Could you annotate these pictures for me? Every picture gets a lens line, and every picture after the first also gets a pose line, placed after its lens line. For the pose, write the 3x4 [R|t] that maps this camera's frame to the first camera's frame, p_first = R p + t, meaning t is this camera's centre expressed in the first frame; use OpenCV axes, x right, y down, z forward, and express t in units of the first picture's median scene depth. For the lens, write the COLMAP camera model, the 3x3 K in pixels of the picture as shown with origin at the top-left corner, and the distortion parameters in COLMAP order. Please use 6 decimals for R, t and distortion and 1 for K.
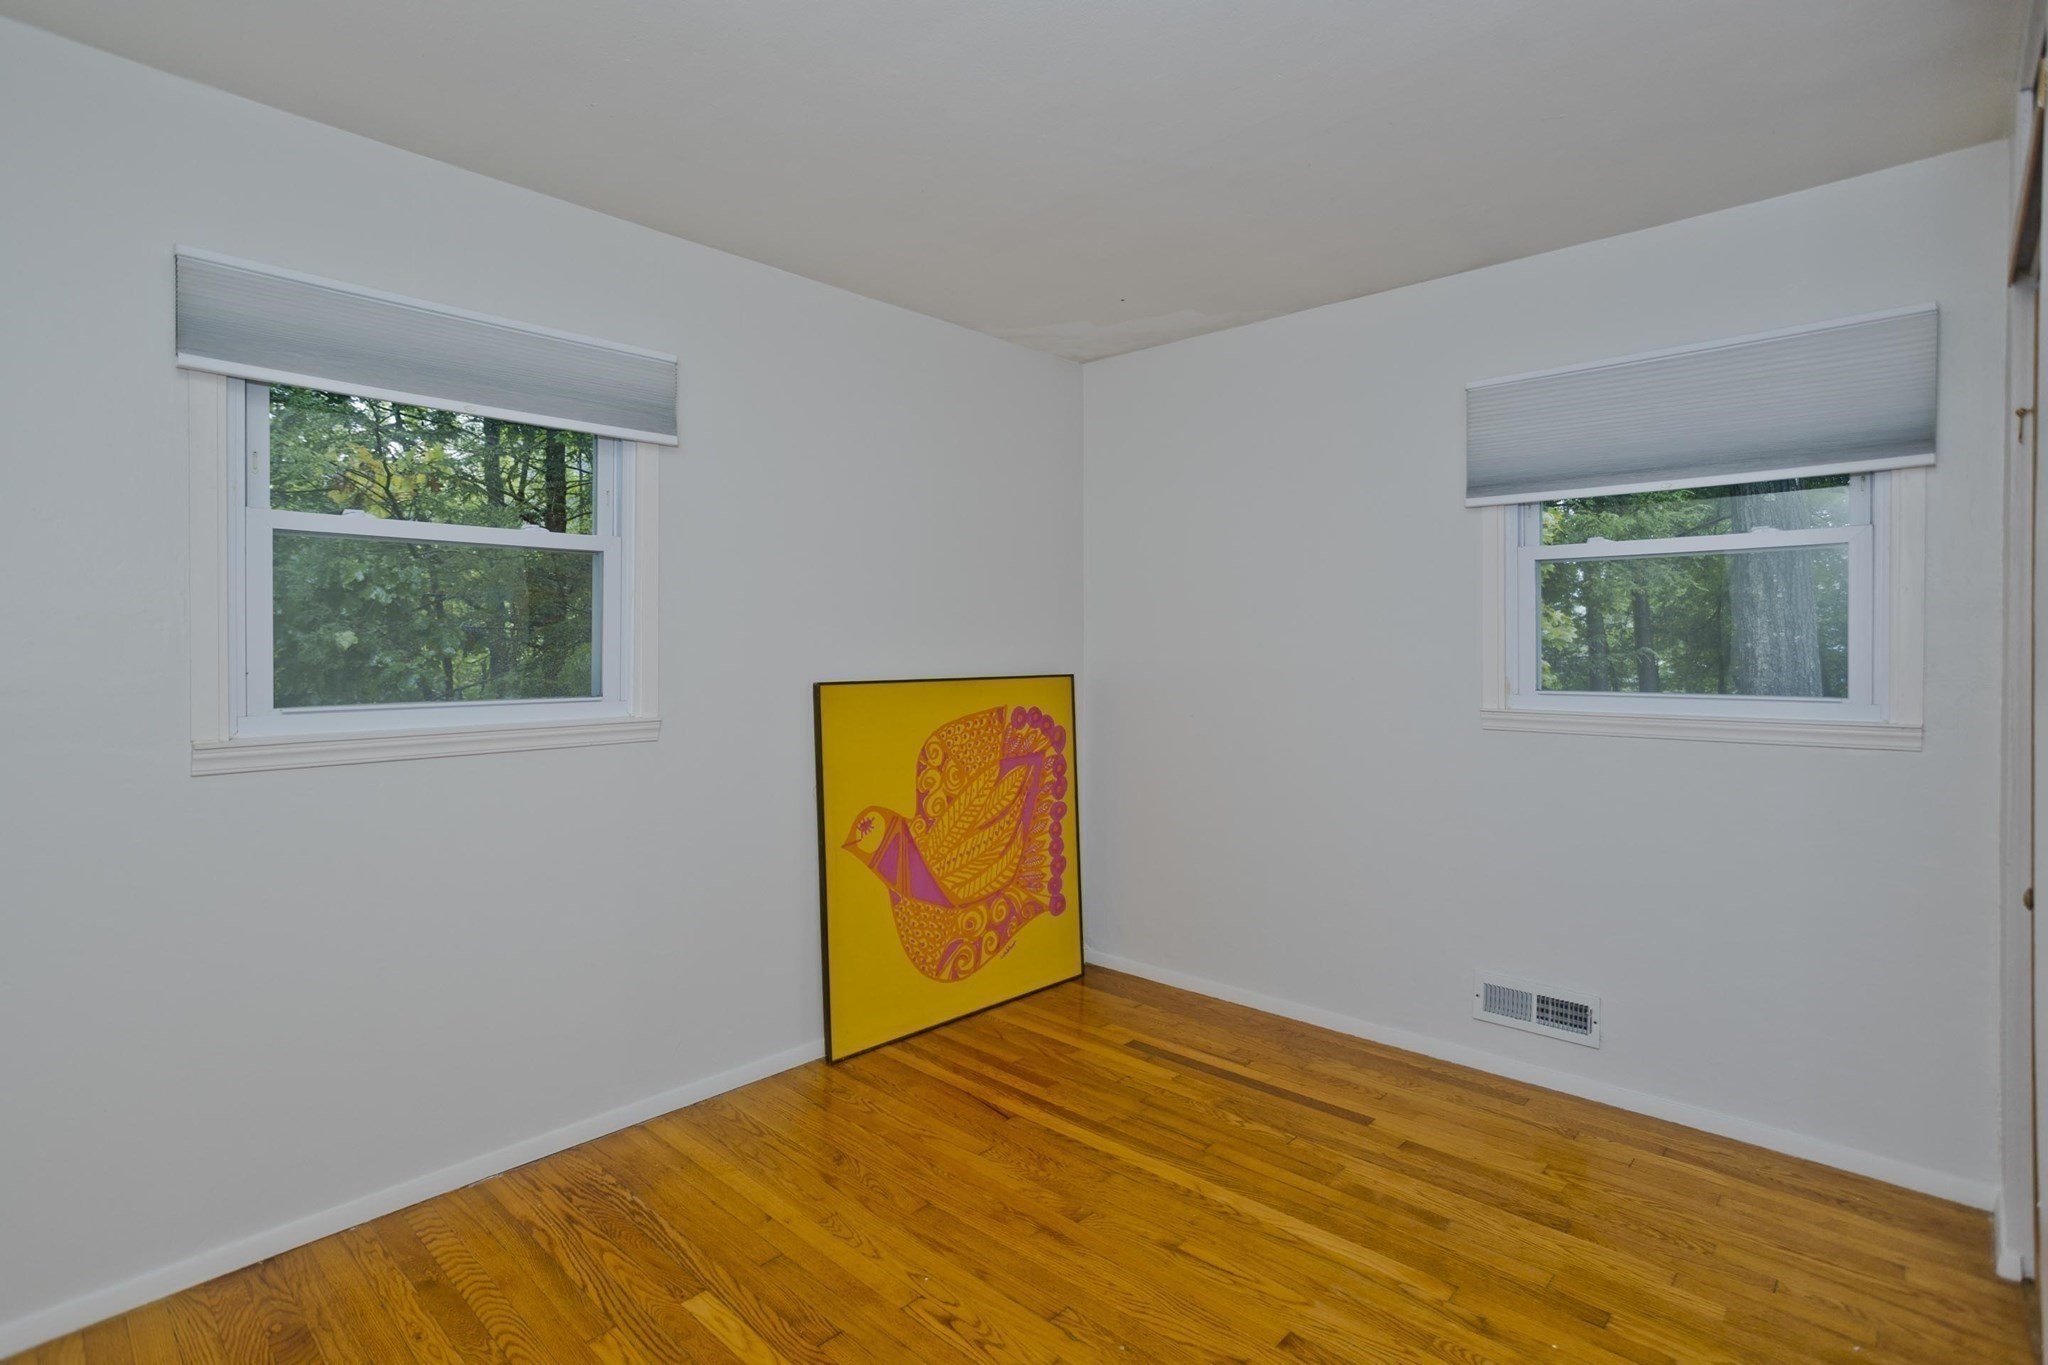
lens RADIAL K [[997.9, 0, 1049.6], [0, 997.9, 643.7], [0, 0, 1]] dist [-0.037512, 0.014592]
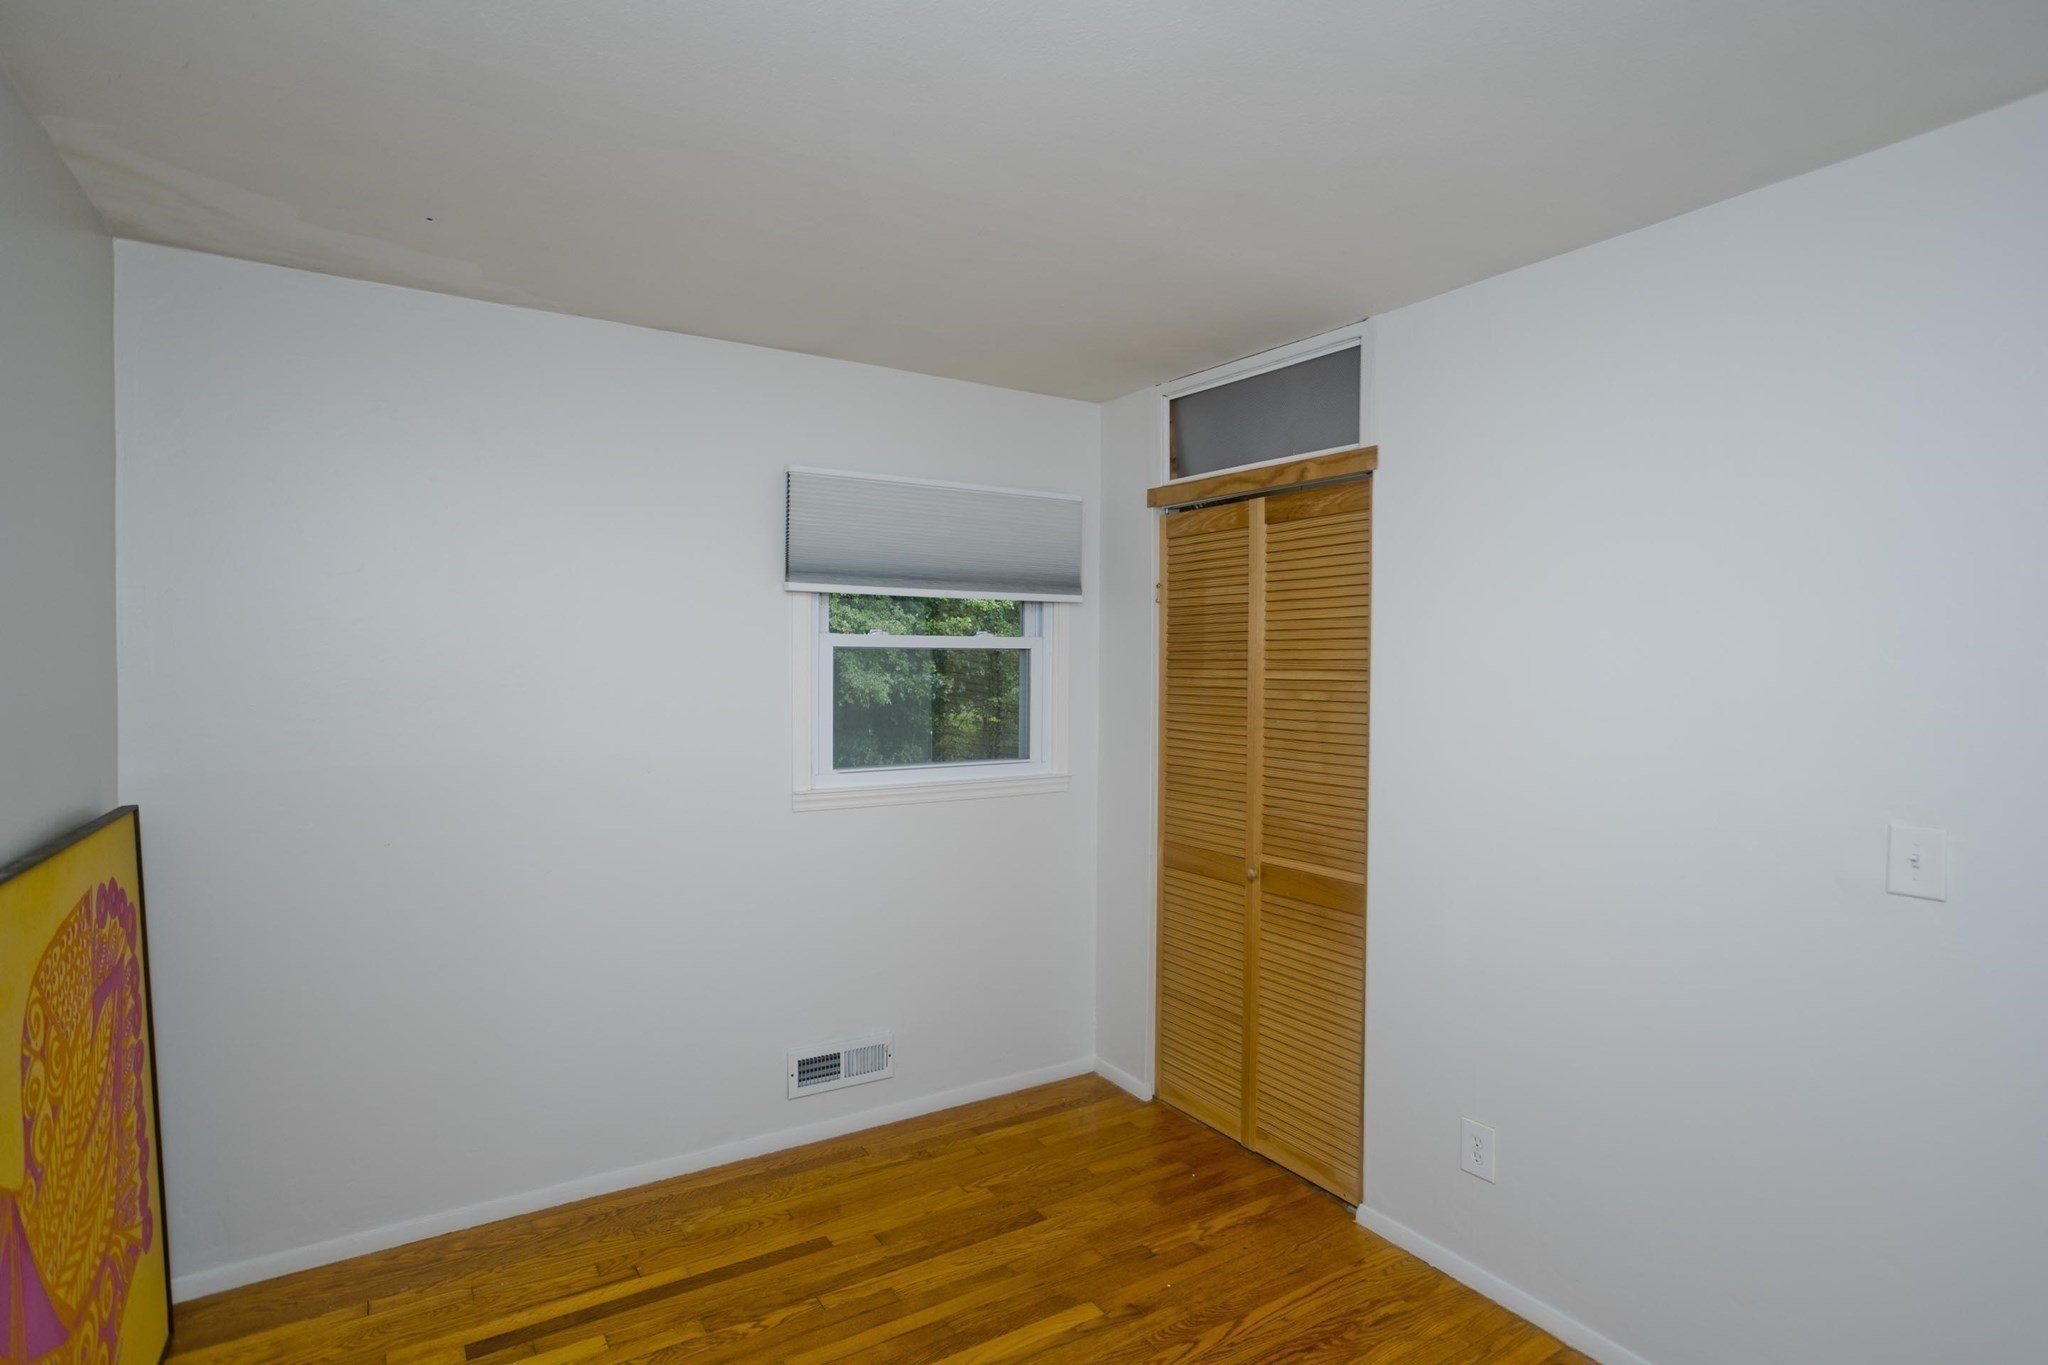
lens RADIAL K [[997.9, 0, 1013.2], [0, 997.9, 689.1], [0, 0, 1]] dist [-0.037512, 0.014592]
pose [[0.271432, -0.017153, 0.962305, -0.514345], [-0.006080, 0.999791, 0.019536, -0.065377], [-0.962438, -0.011154, 0.271271, 0.554816]]
